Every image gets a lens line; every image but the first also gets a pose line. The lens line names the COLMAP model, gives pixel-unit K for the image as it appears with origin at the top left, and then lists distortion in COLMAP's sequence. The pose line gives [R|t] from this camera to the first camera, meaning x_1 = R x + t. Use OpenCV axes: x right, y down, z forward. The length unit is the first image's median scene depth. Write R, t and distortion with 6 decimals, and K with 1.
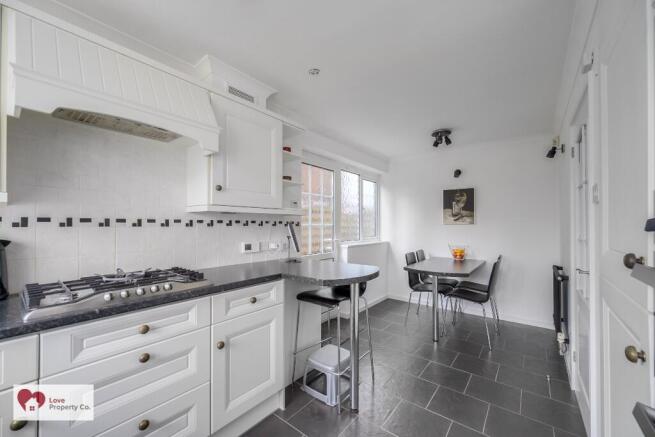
lens RADIAL K [[258.7, 0, 326.2], [0, 258.7, 219.7], [0, 0, 1]] dist [-0.004000, 0.000008]
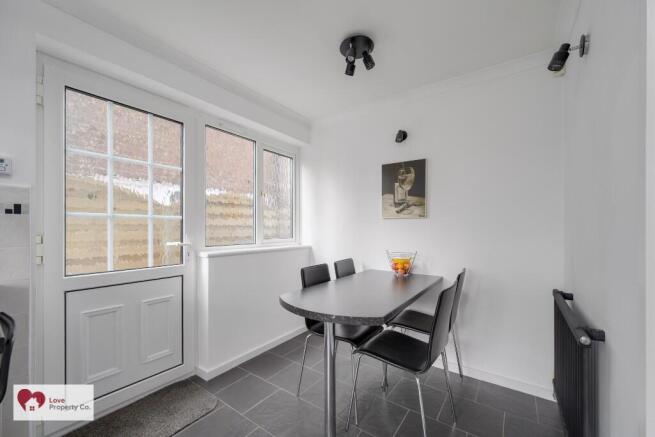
lens RADIAL K [[258.7, 0, 328.0], [0, 258.7, 222.4], [0, 0, 1]] dist [-0.004000, 0.000008]
pose [[0.998604, -0.000225, 0.052814, 0.303921], [-0.000054, 0.999986, 0.005296, 0.025493], [-0.052814, -0.005291, 0.998590, 0.391302]]
